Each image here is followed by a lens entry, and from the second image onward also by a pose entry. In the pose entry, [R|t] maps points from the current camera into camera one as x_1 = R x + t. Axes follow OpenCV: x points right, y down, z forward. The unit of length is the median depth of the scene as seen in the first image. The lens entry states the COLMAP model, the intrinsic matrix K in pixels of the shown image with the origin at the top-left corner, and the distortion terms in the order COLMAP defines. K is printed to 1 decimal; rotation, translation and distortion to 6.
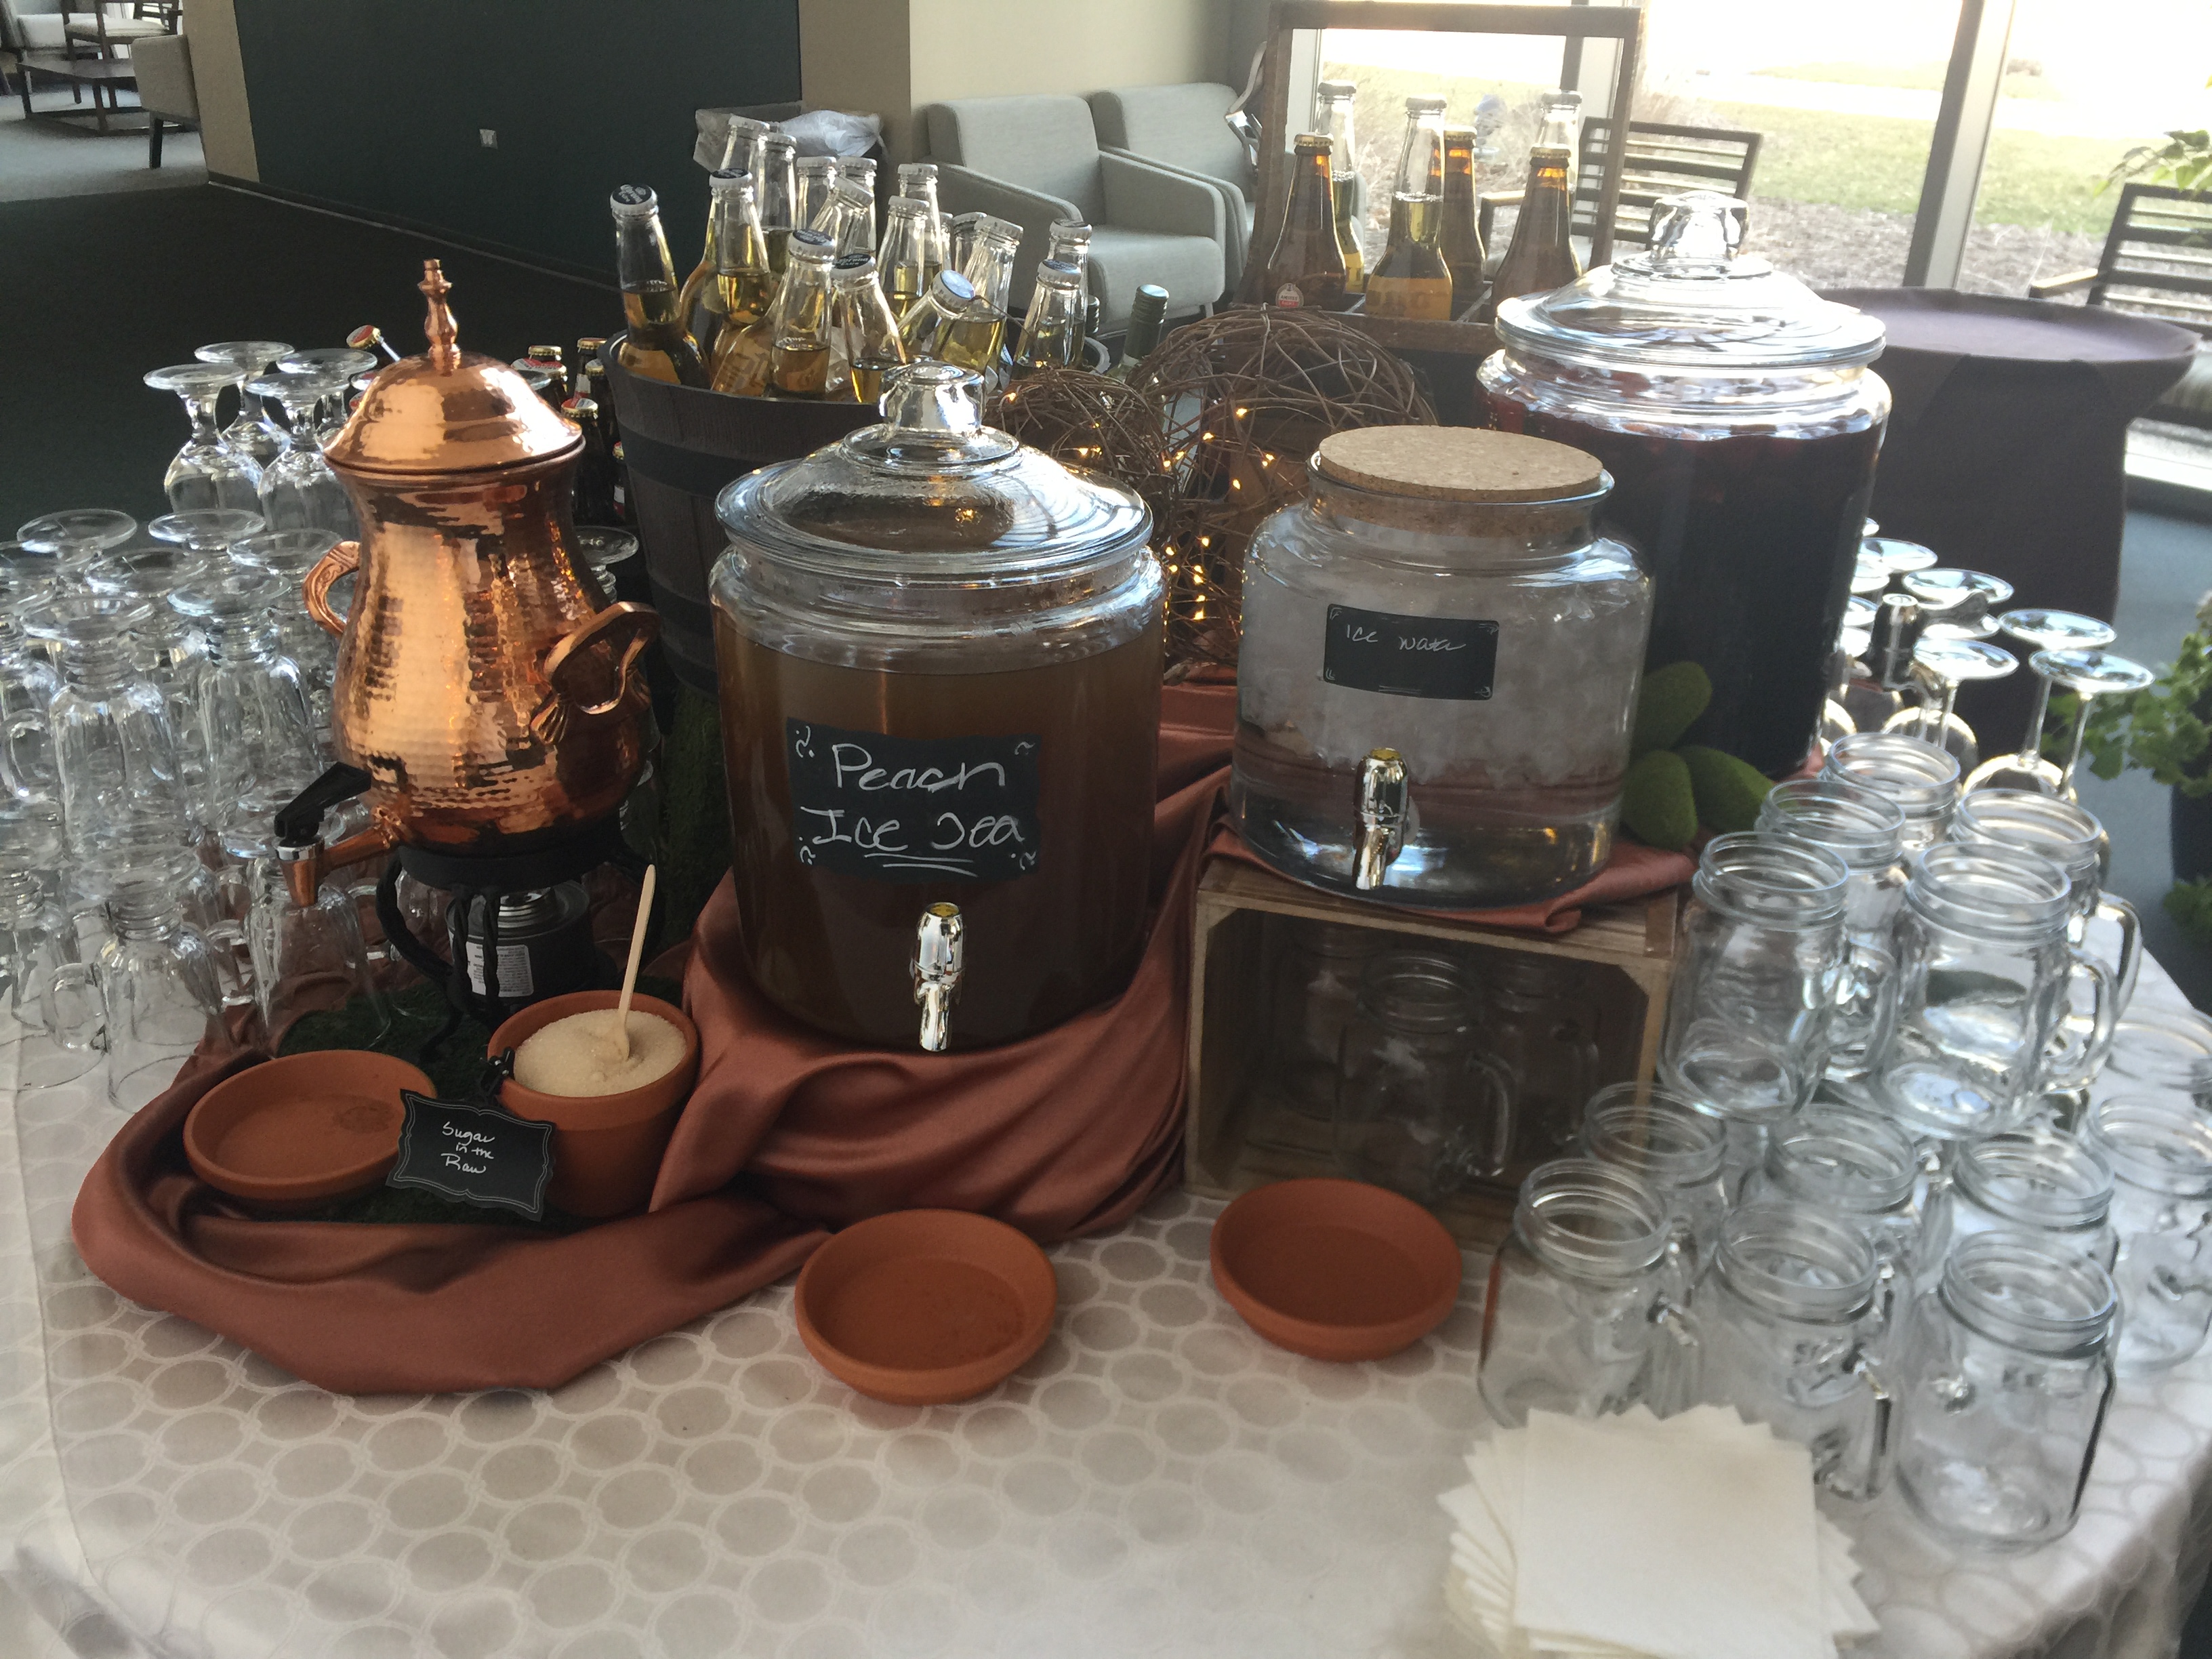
lens RADIAL K [[1918.7, 0, 1106.6], [0, 1918.7, 835.8], [0, 0, 1]] dist [0.079472, -0.108267]
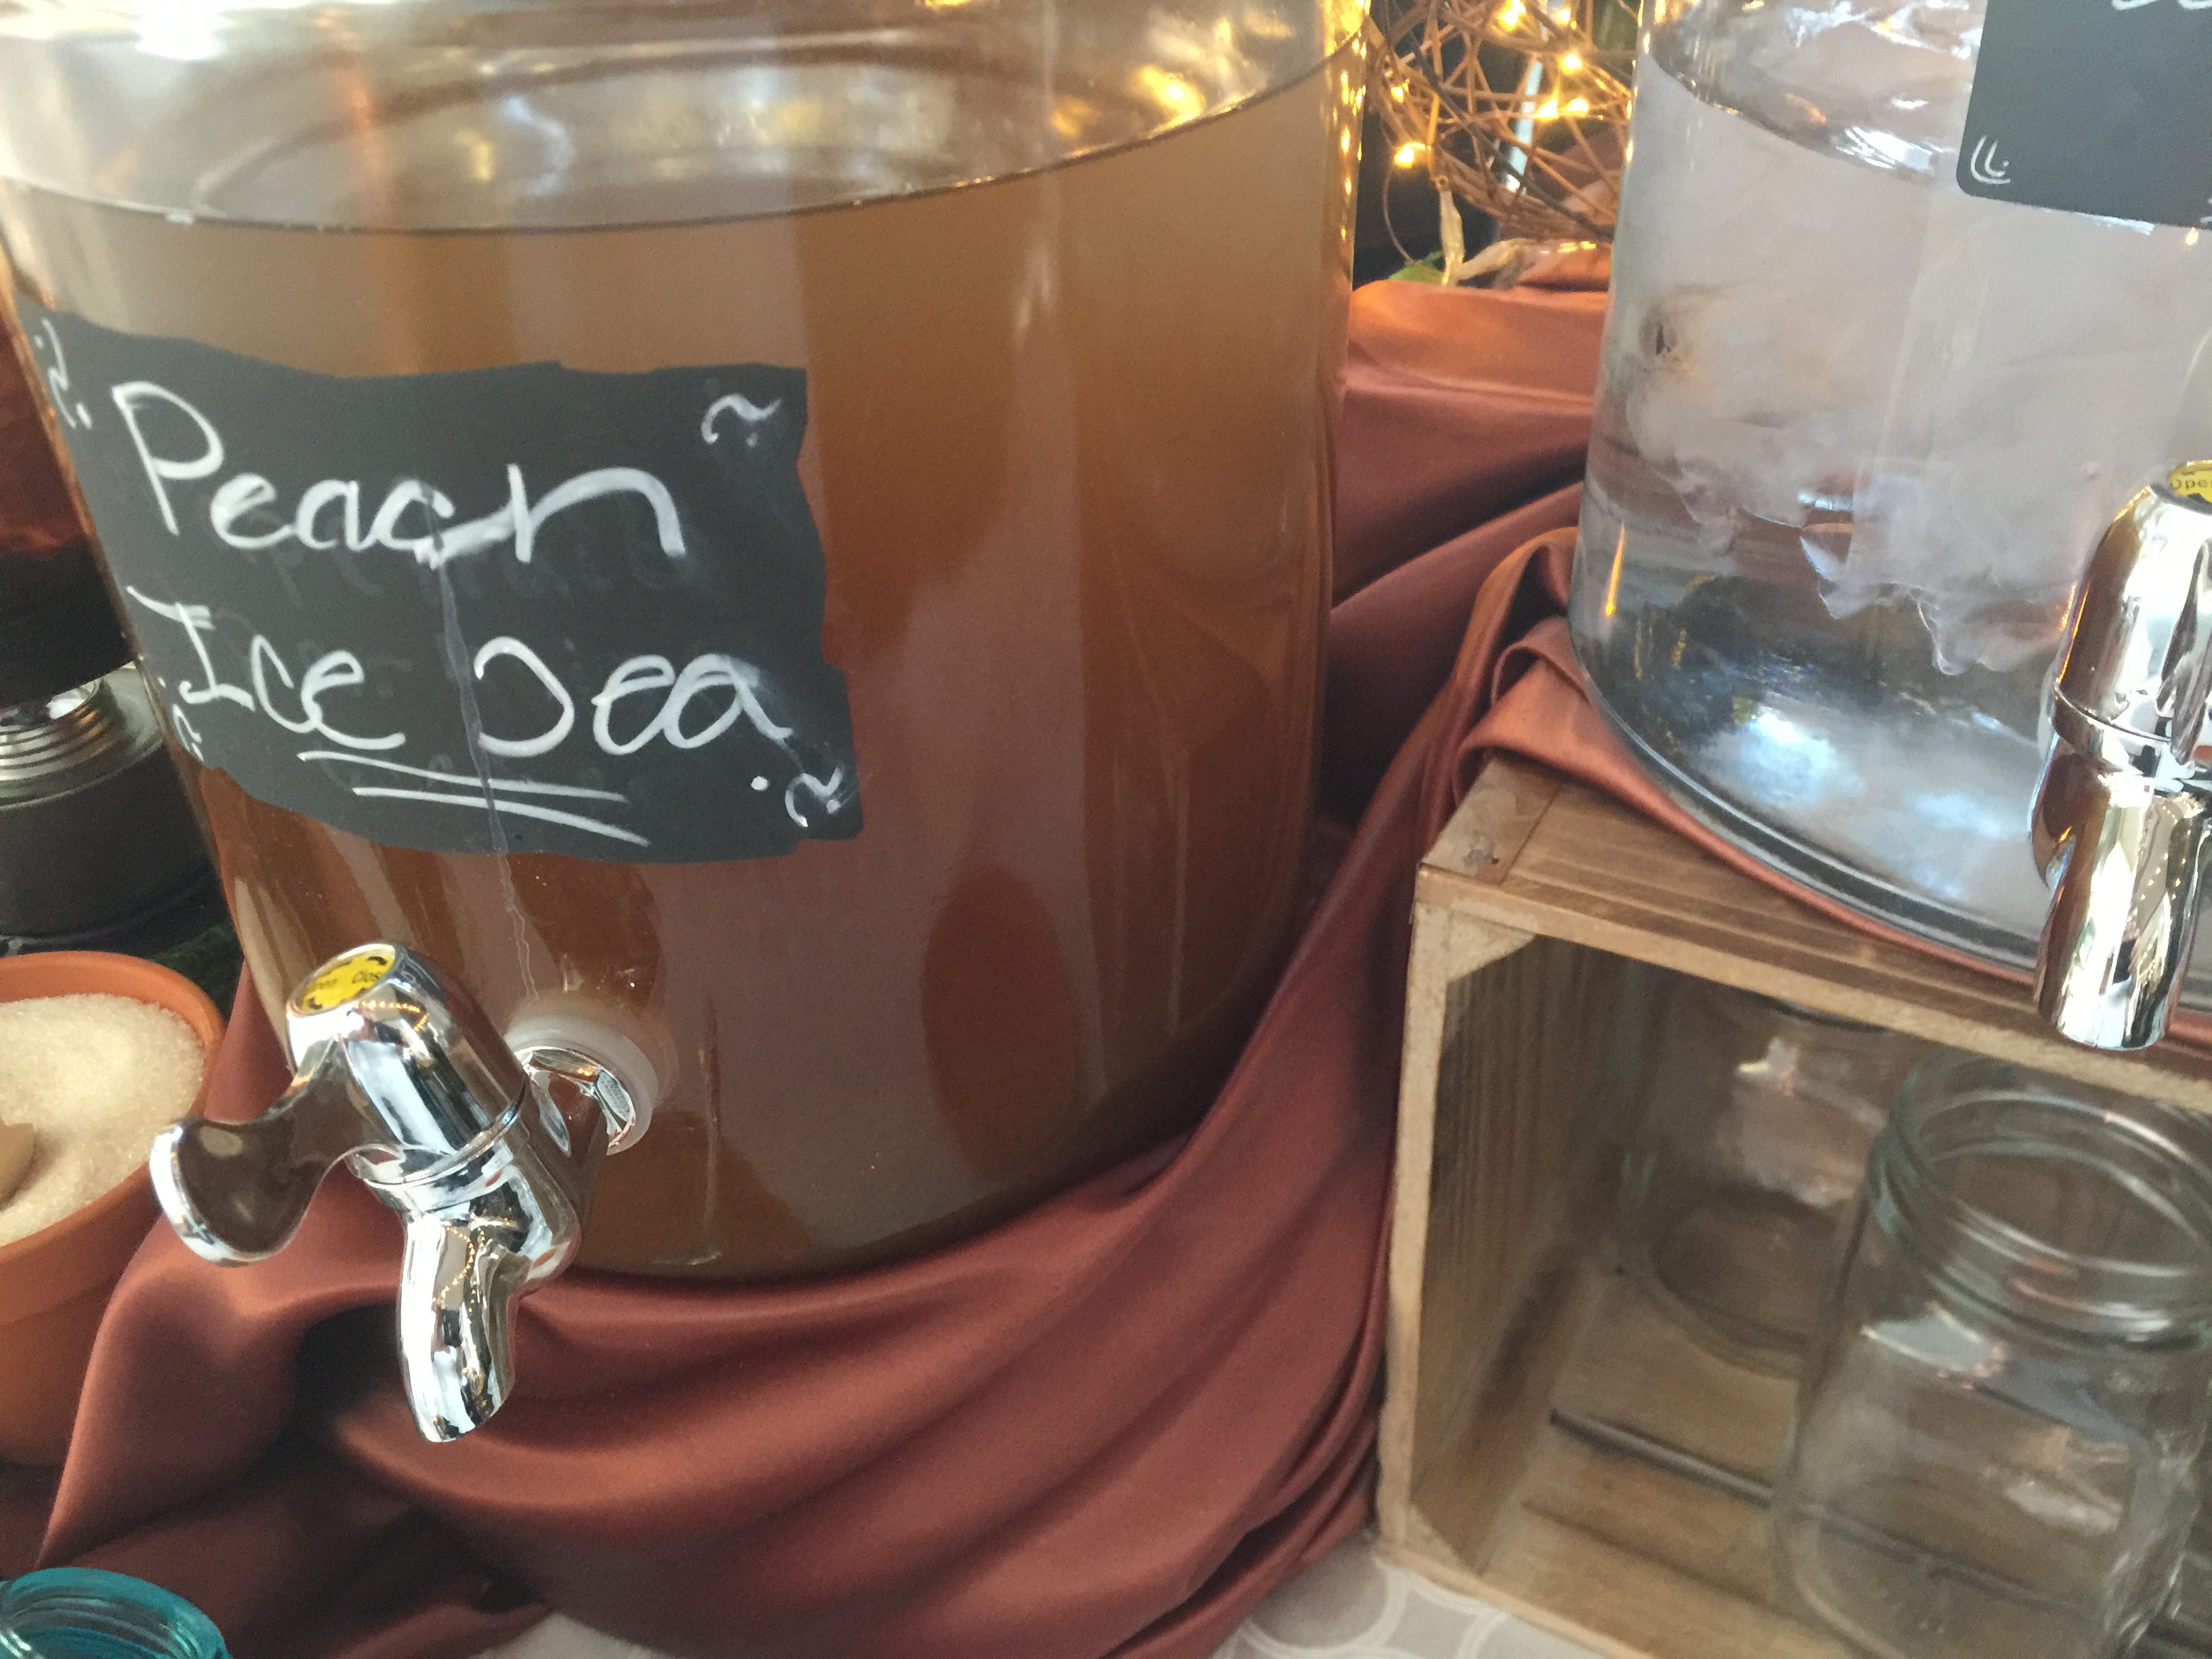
lens RADIAL K [[1918.7, 0, 1106.2], [0, 1918.7, 811.6], [0, 0, 1]] dist [0.079472, -0.108267]
pose [[0.975838, 0.071400, -0.206502, 0.067829], [-0.039061, 0.986883, 0.156640, -0.034954], [0.214977, -0.144788, 0.965827, 0.721321]]
